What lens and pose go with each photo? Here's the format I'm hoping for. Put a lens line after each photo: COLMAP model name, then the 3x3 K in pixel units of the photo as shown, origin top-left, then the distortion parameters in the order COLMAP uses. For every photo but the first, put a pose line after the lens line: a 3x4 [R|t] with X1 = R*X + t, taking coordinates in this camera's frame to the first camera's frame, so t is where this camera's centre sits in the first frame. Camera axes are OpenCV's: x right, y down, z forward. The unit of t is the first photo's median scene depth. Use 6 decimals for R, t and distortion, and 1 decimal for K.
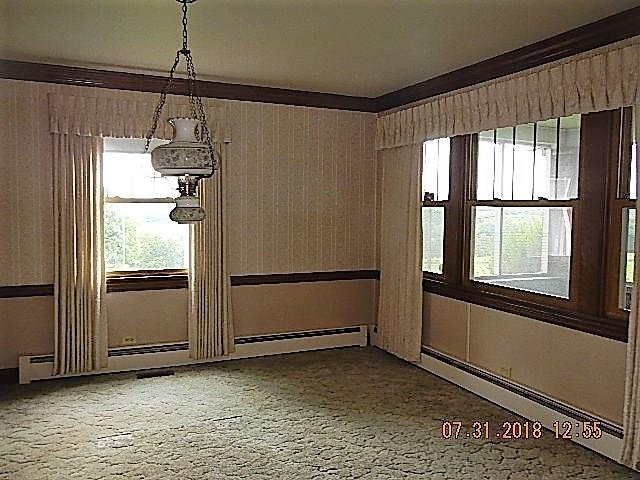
lens RADIAL K [[532.5, 0, 319.1], [0, 532.5, 236.1], [0, 0, 1]] dist [0.004636, -0.016820]
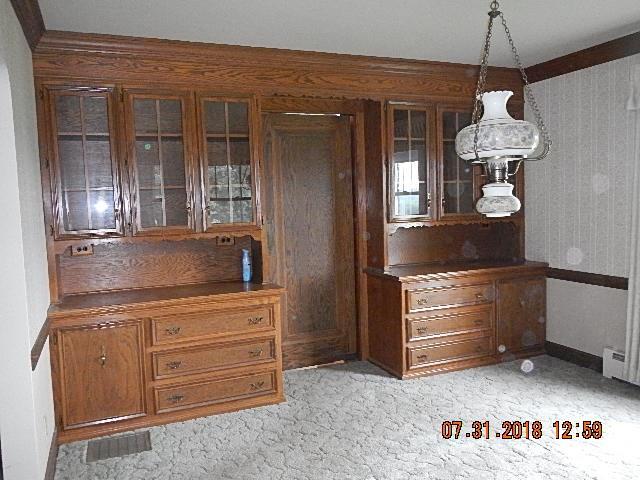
lens RADIAL K [[532.5, 0, 319.4], [0, 532.5, 241.9], [0, 0, 1]] dist [0.004636, -0.016820]
pose [[-0.034641, 0.073622, -0.996684, 0.399308], [-0.021941, 0.996987, 0.074407, -0.027013], [0.999159, 0.024446, -0.032921, 0.486416]]
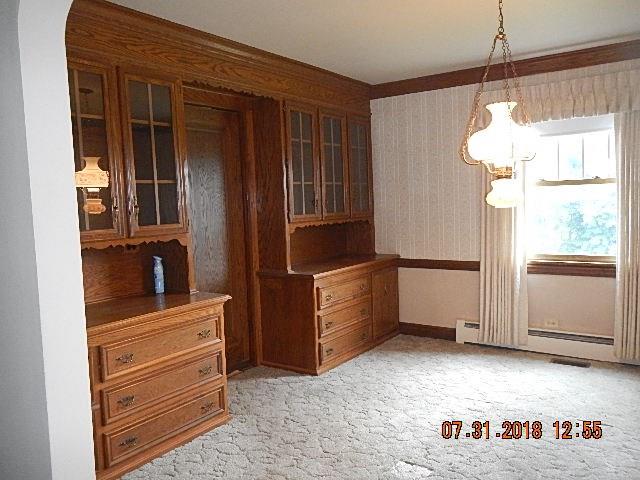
lens RADIAL K [[532.5, 0, 321.5], [0, 532.5, 242.4], [0, 0, 1]] dist [0.004636, -0.016820]
pose [[0.514774, 0.045402, -0.856123, 0.288454], [-0.006900, 0.998784, 0.048819, -0.003533], [0.857298, -0.019223, 0.514461, 0.120495]]
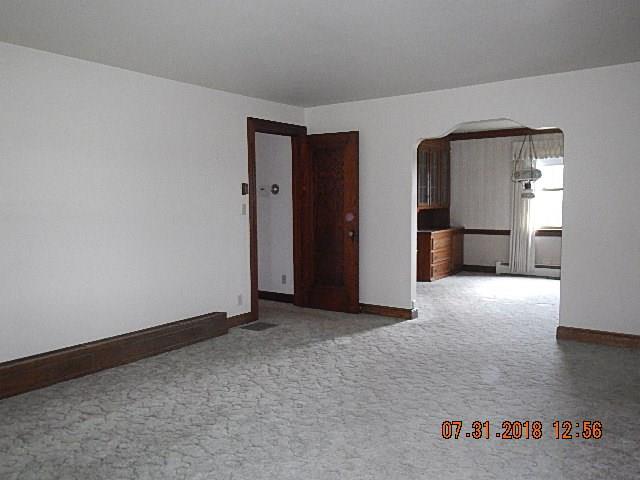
lens RADIAL K [[532.5, 0, 322.0], [0, 532.5, 239.2], [0, 0, 1]] dist [0.004636, -0.016820]
pose [[0.506160, 0.061985, -0.860209, 0.957848], [-0.033745, 0.998073, 0.052063, 0.038640], [0.861779, 0.002676, 0.507277, -0.749126]]
